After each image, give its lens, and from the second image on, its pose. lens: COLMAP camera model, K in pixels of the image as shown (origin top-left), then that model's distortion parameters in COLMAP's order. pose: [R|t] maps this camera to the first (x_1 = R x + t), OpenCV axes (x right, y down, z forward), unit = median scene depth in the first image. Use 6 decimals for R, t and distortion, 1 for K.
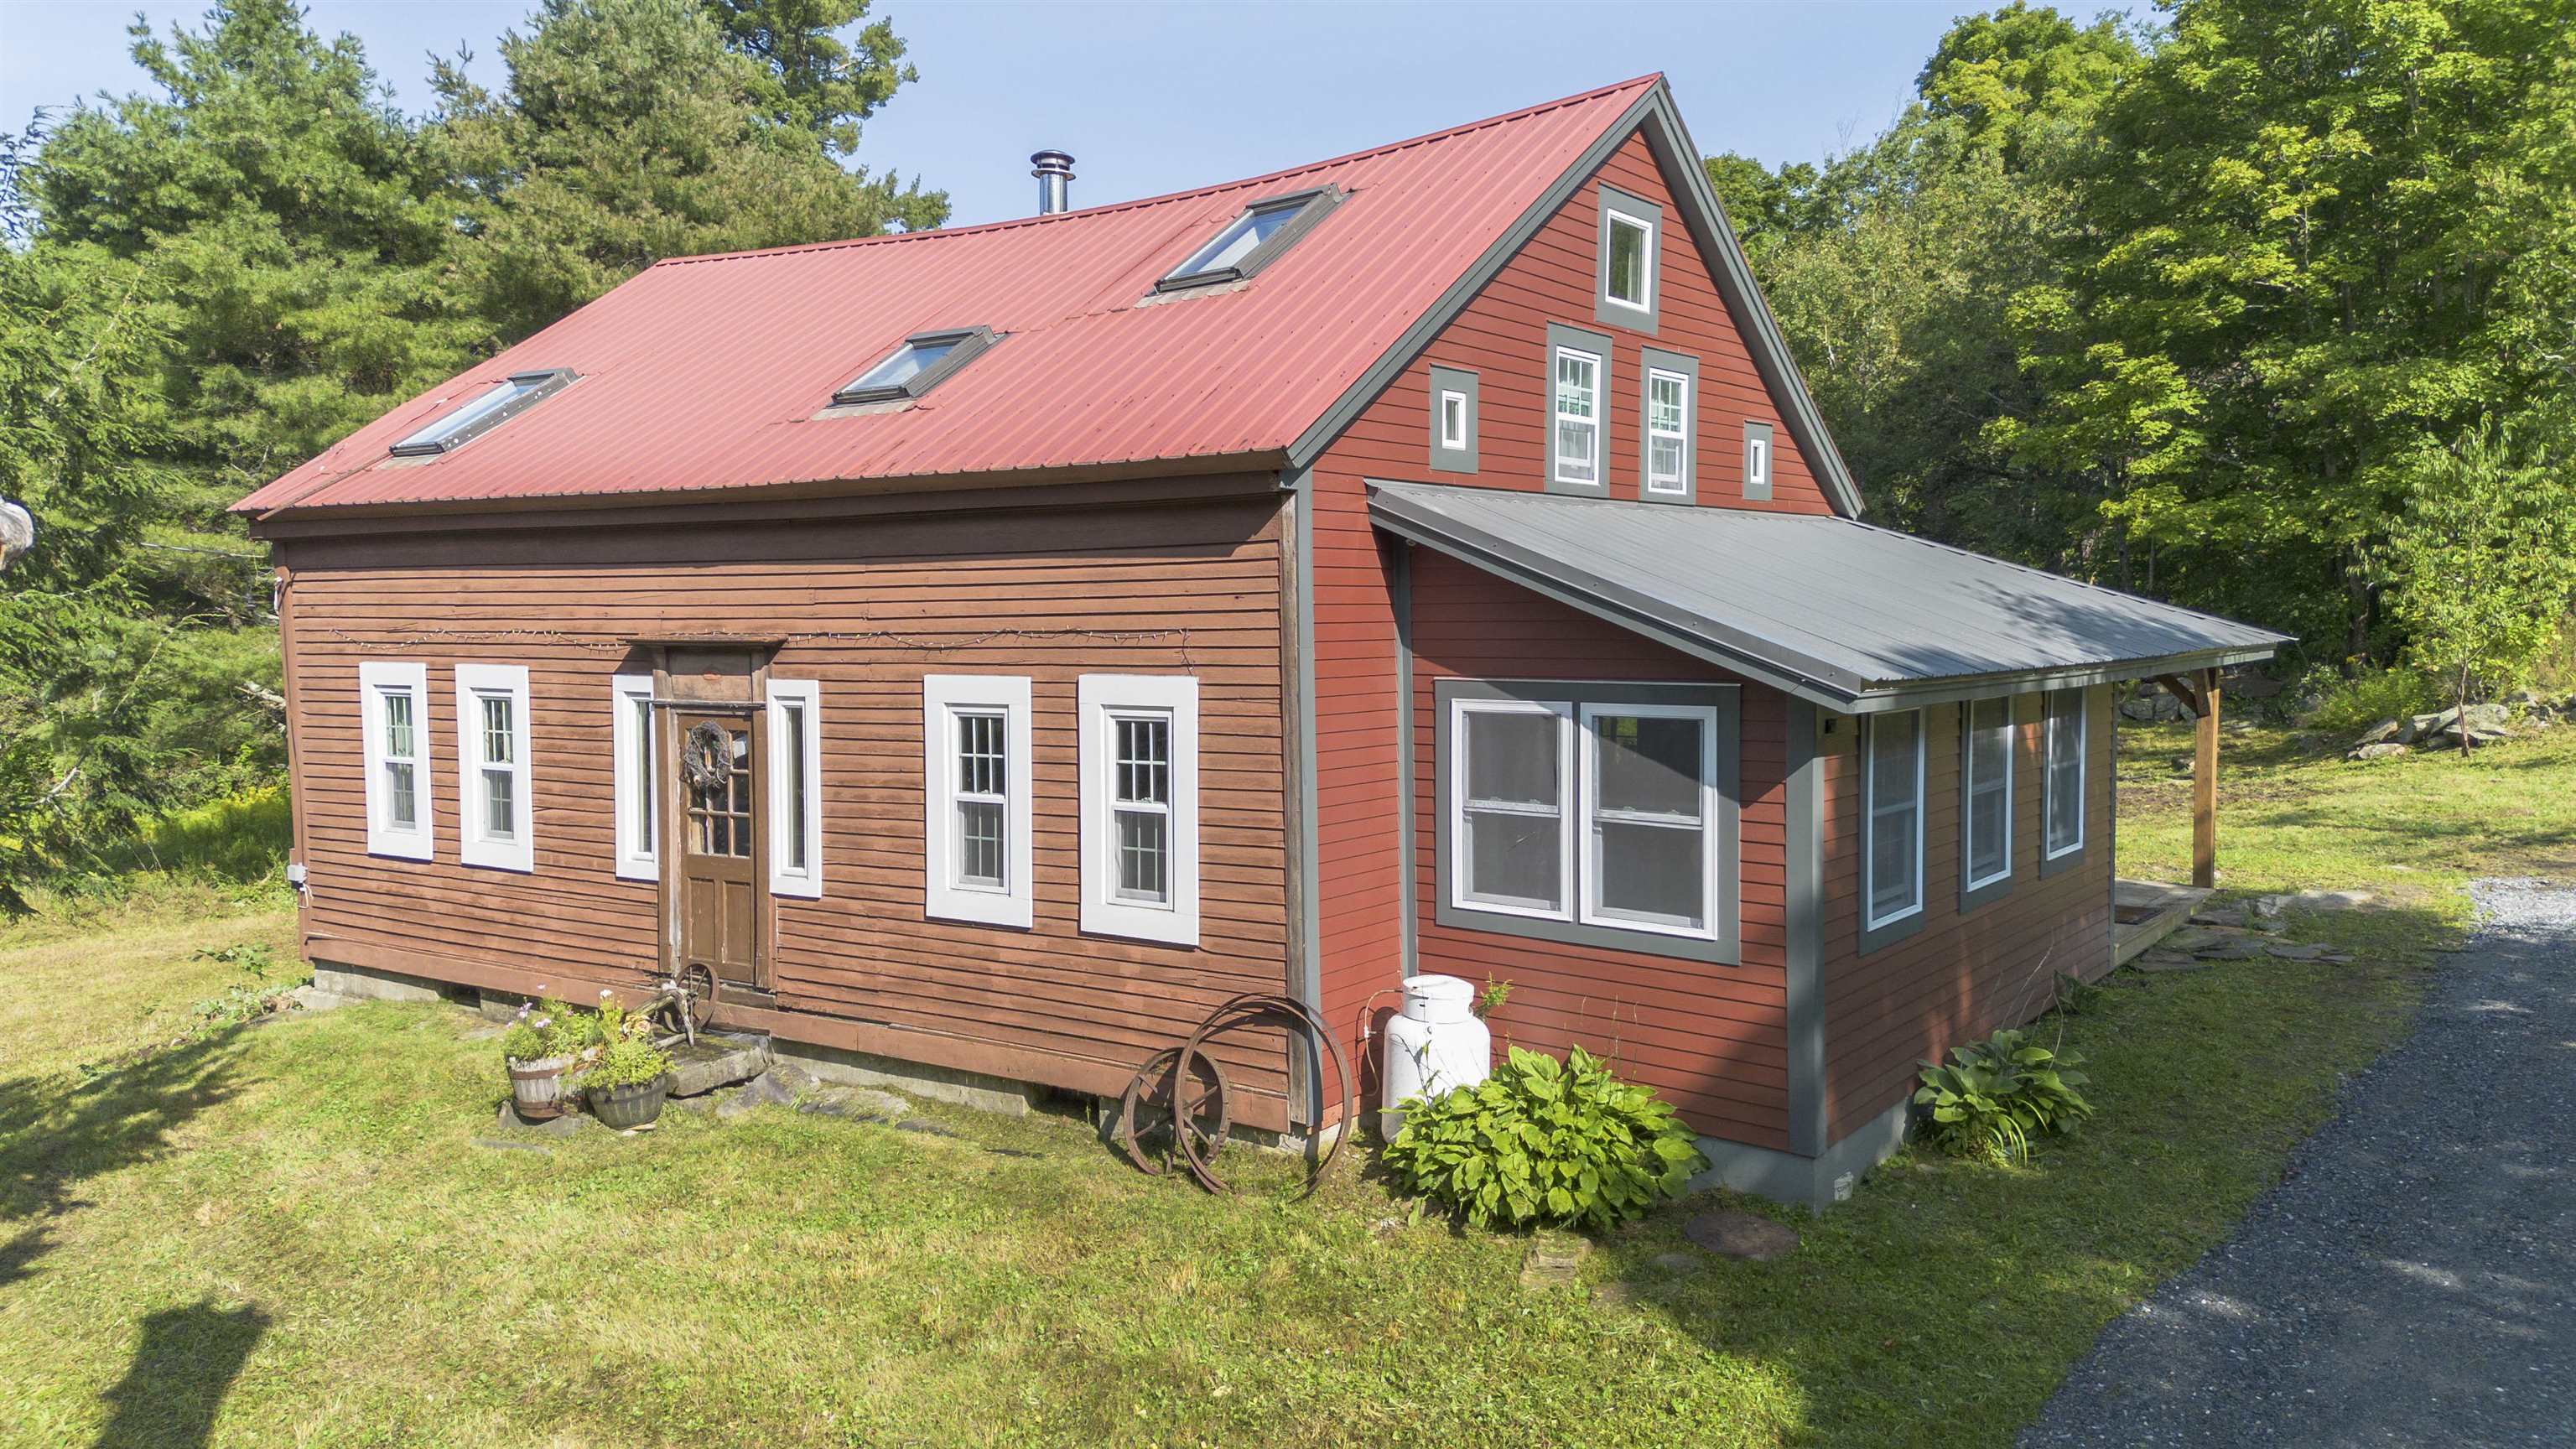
lens RADIAL K [[1747.3, 0, 1305.5], [0, 1747.3, 733.1], [0, 0, 1]] dist [0.406124, -0.412697]
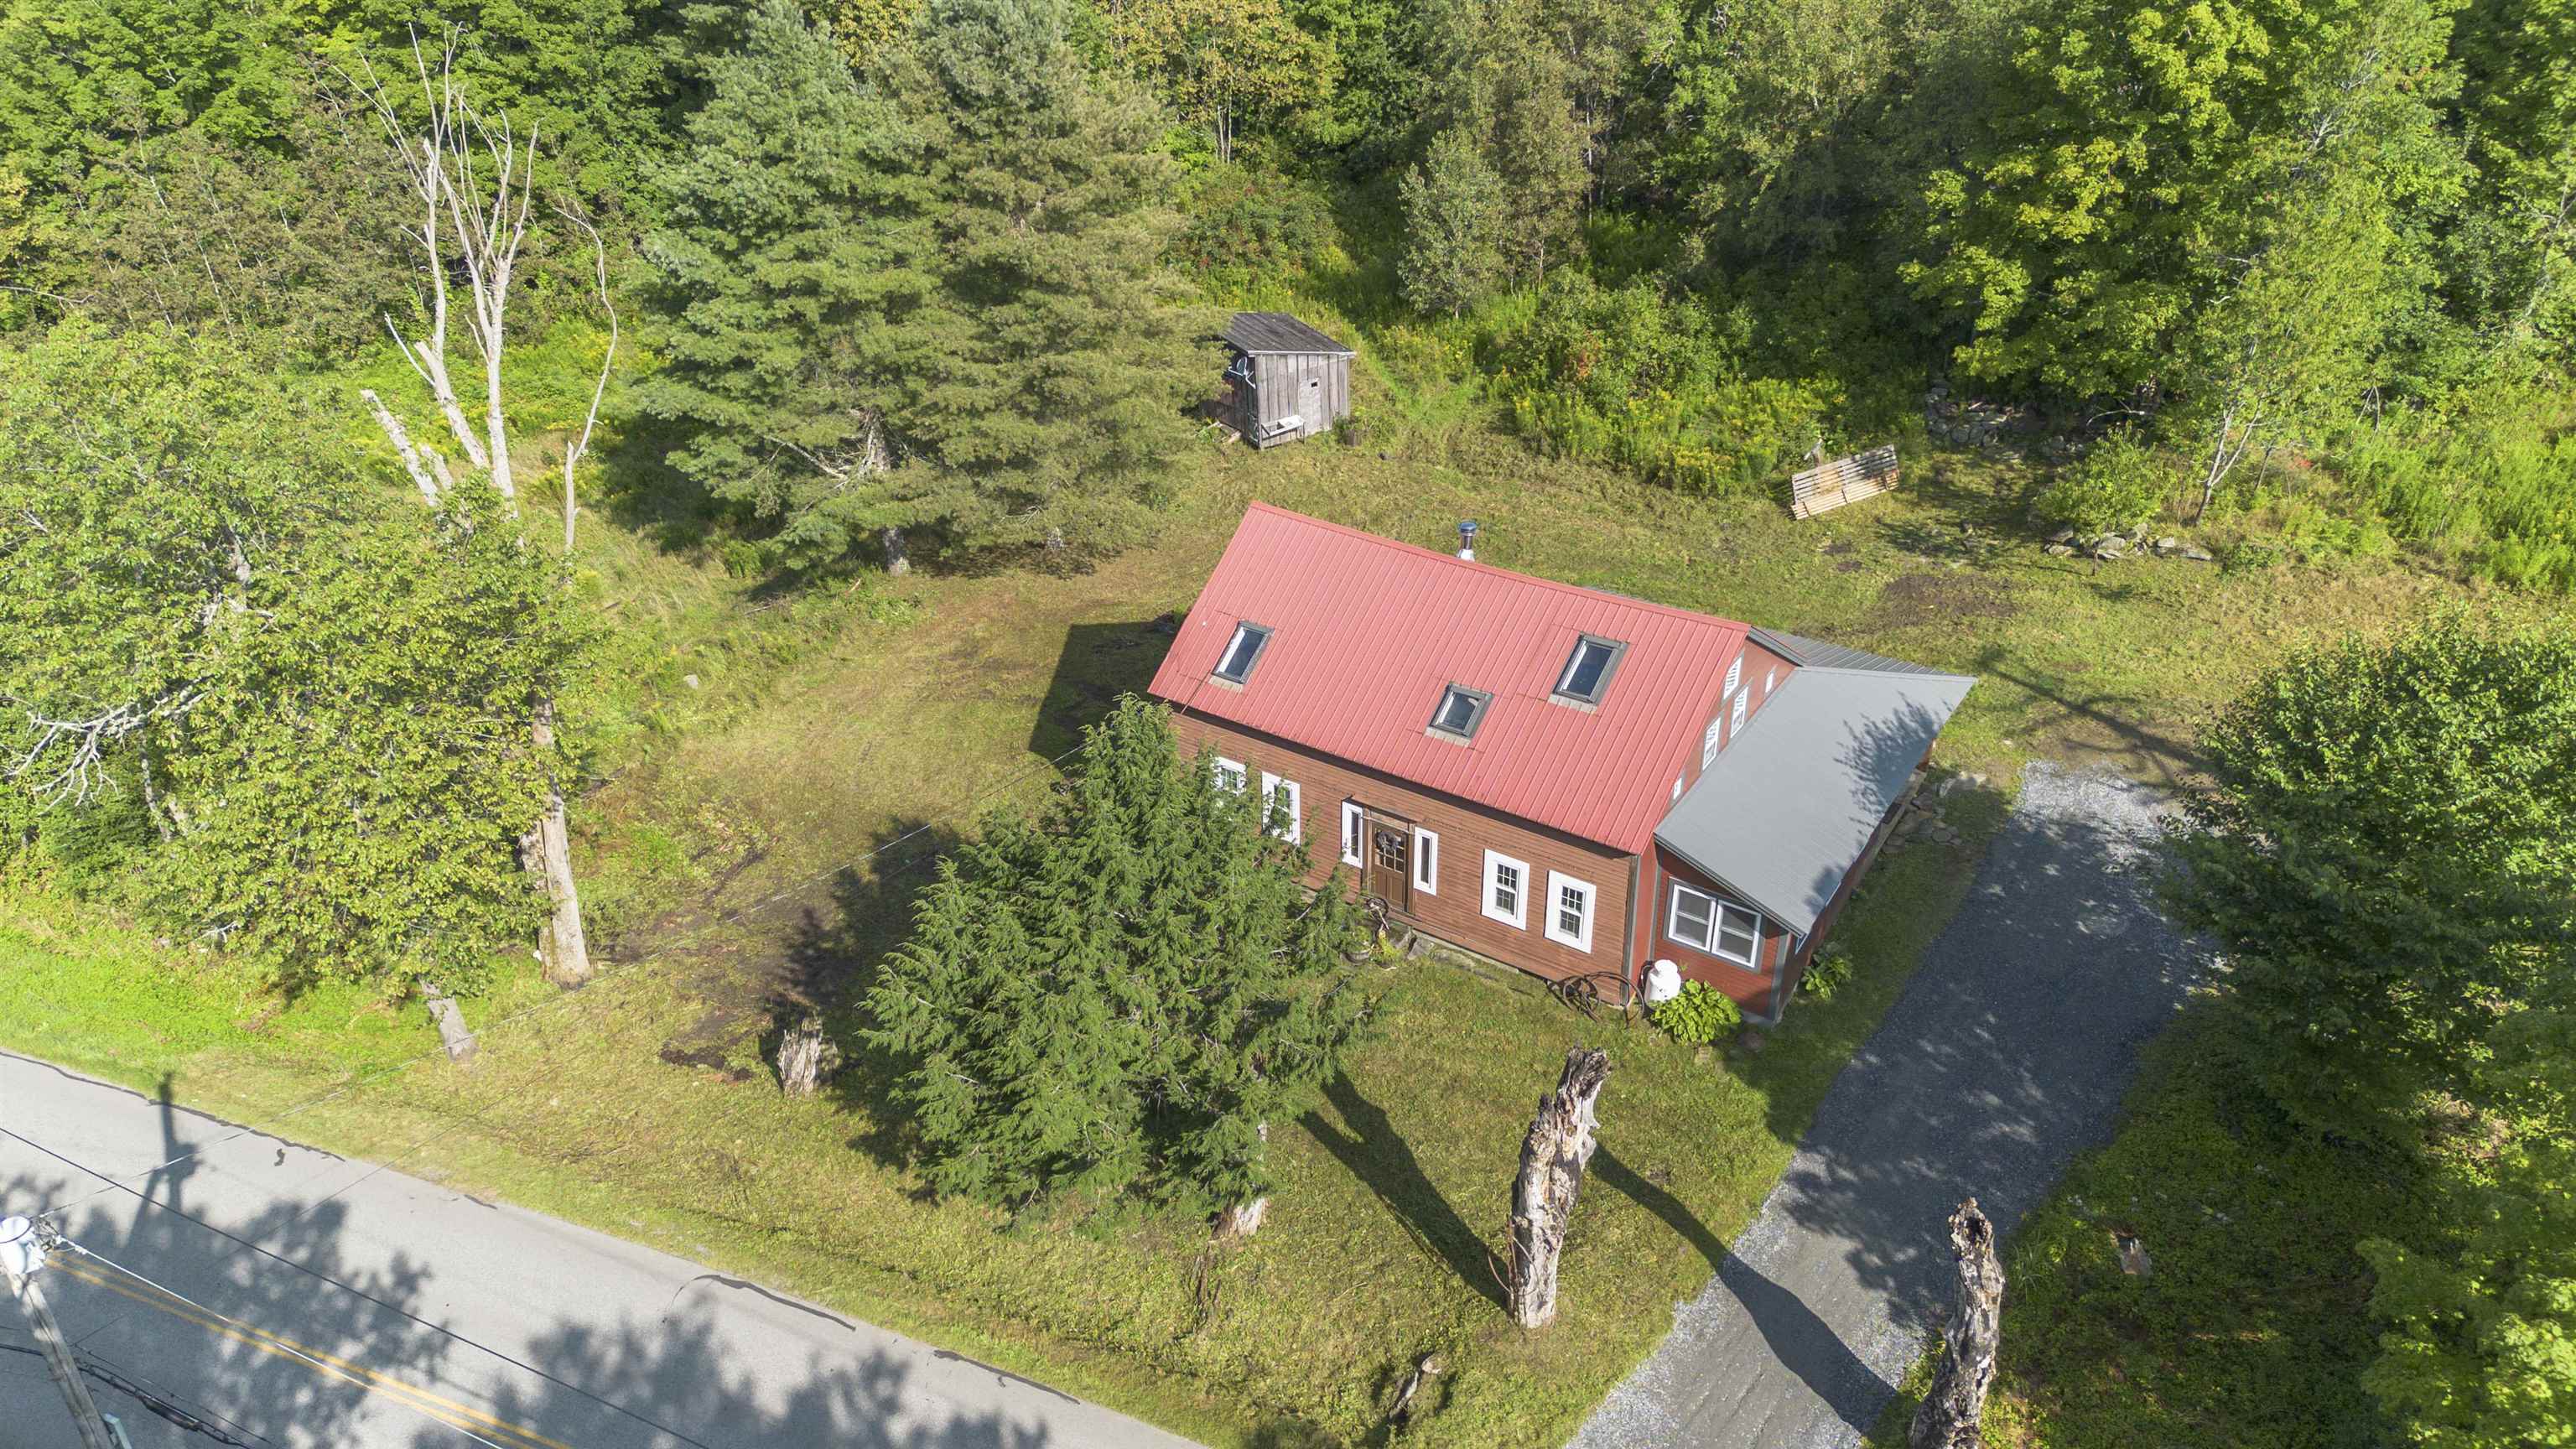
lens RADIAL K [[1747.3, 0, 1305.5], [0, 1747.3, 733.1], [0, 0, 1]] dist [0.406124, -0.412697]
pose [[0.997739, -0.037675, 0.055652, -0.606060], [0.007730, 0.886925, 0.461849, -1.416948], [-0.066759, -0.460375, 0.885211, -1.357015]]
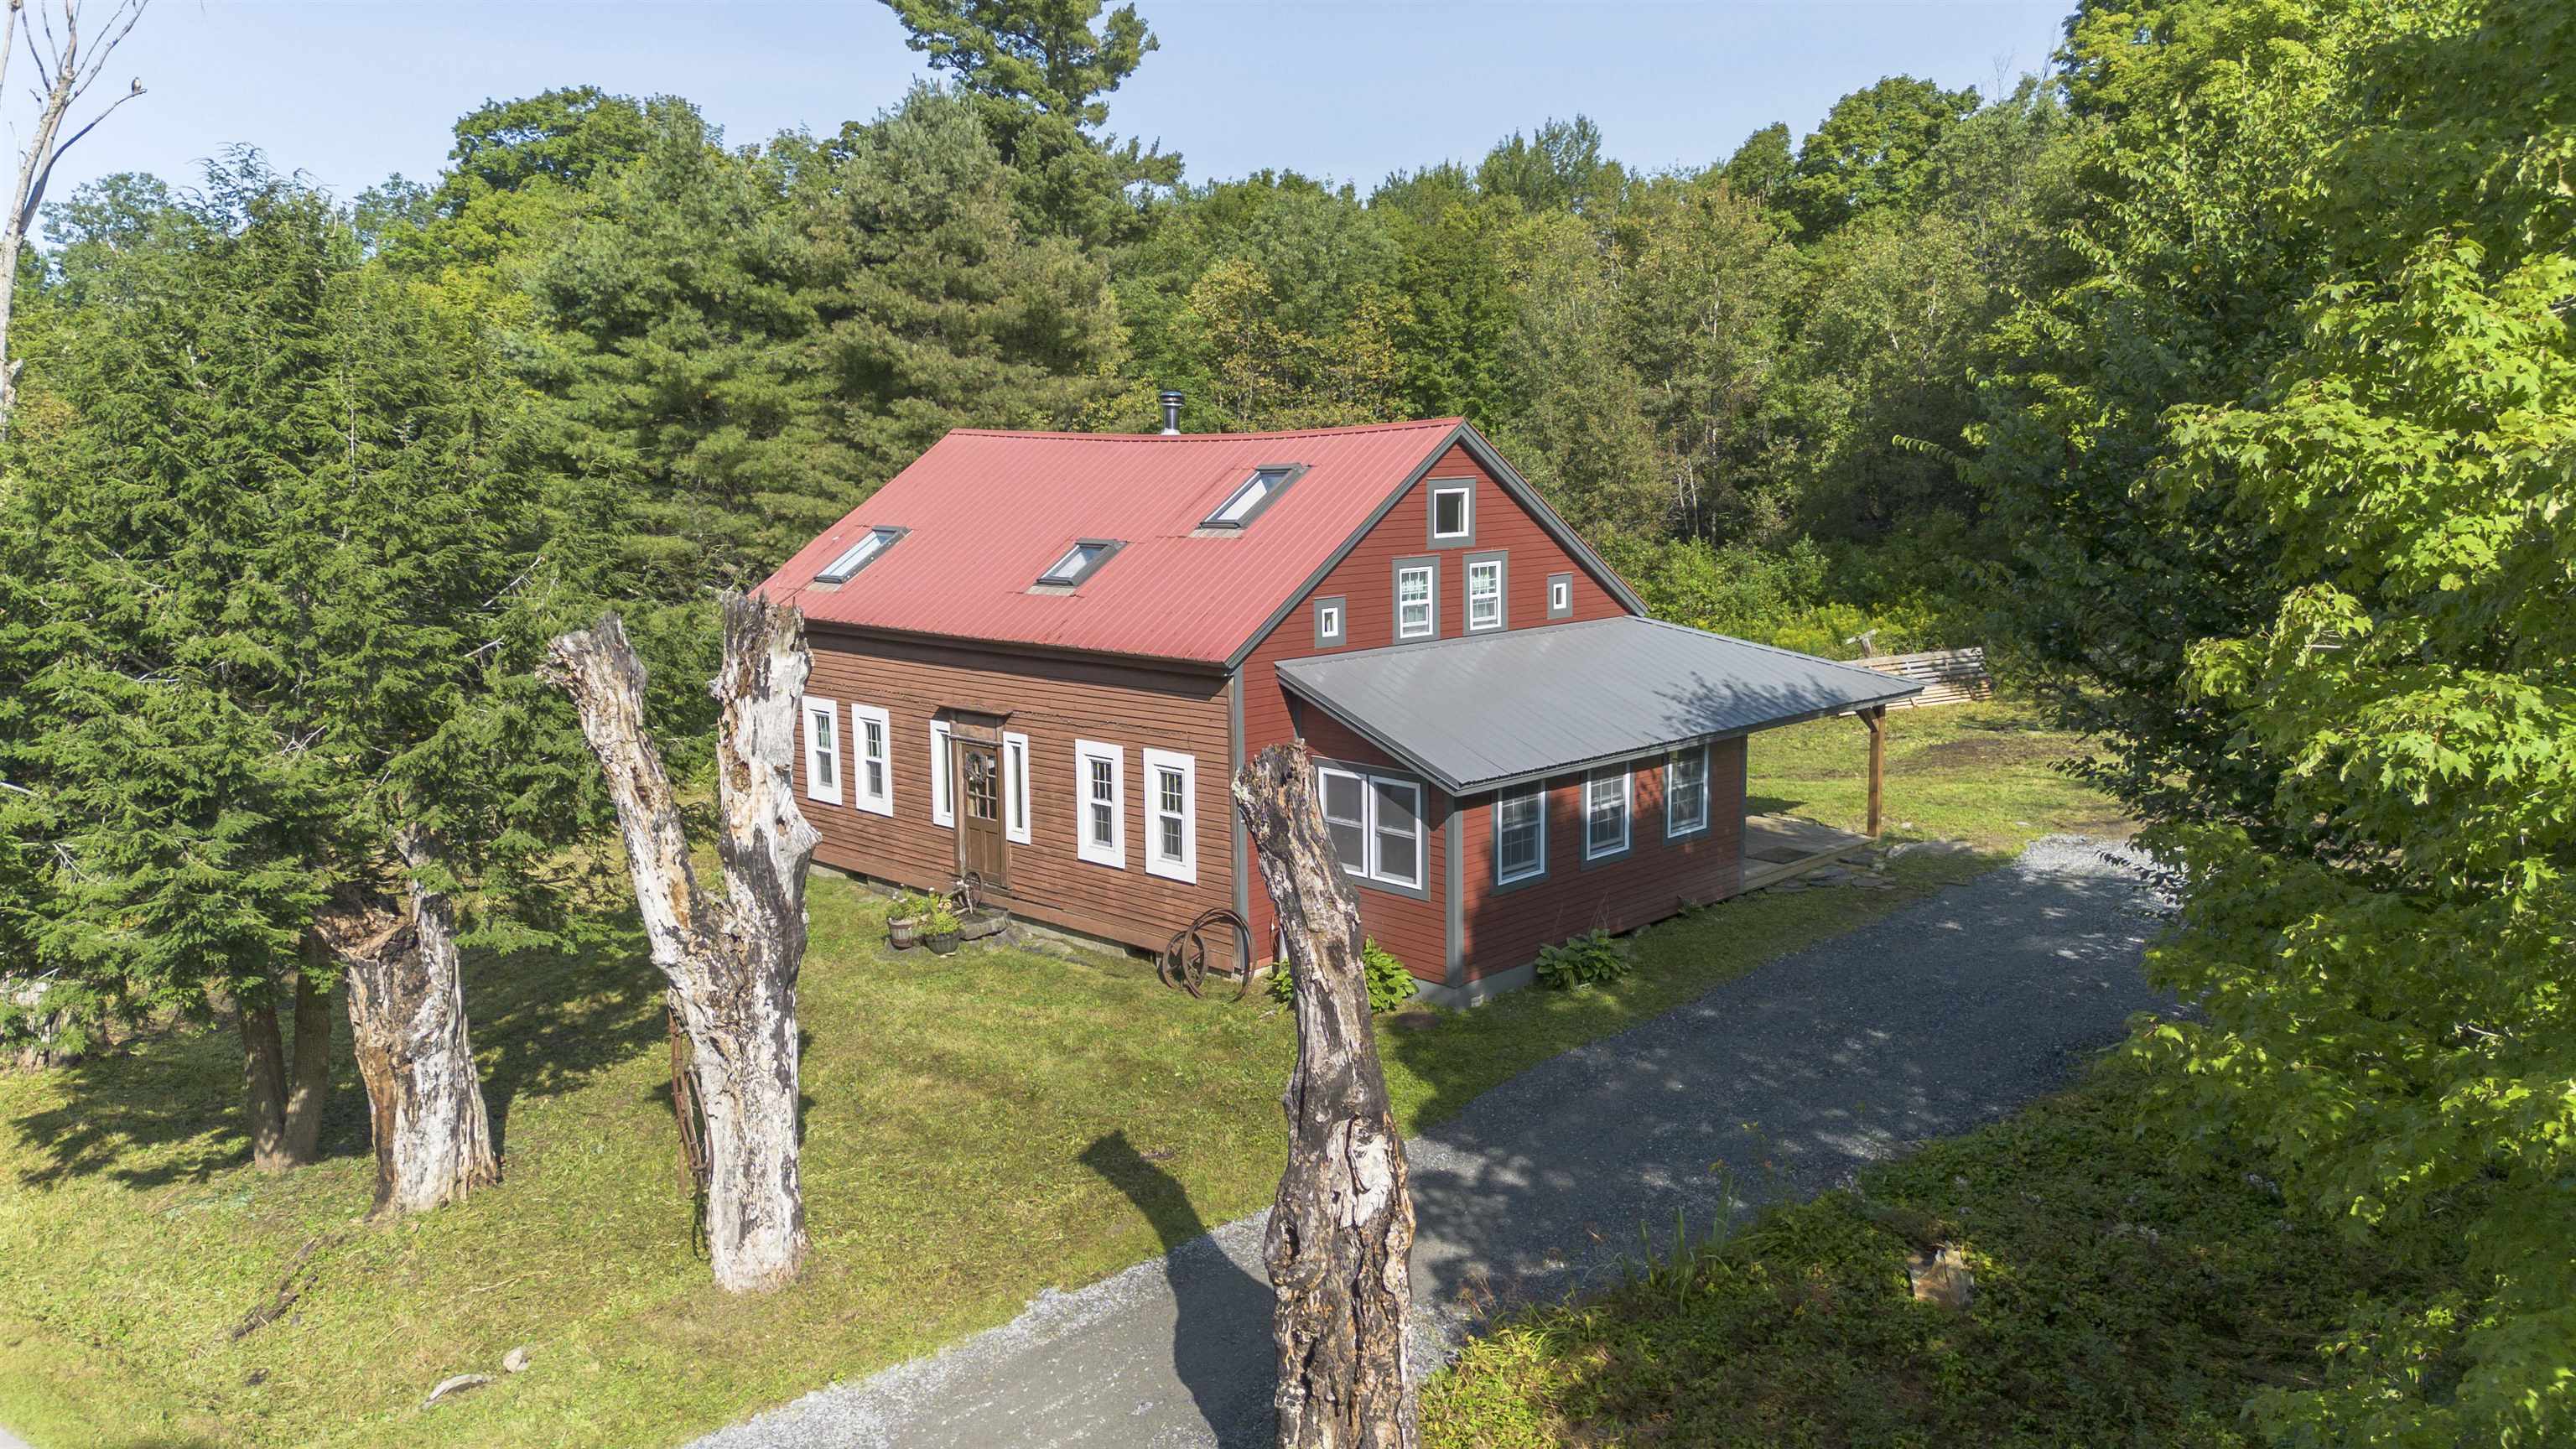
lens RADIAL K [[1747.3, 0, 1305.5], [0, 1747.3, 733.1], [0, 0, 1]] dist [0.406124, -0.412697]
pose [[0.989330, 0.016144, -0.144796, 0.293186], [-0.003206, 0.996014, 0.089144, -0.194199], [0.145657, -0.087729, 0.985438, -0.811983]]
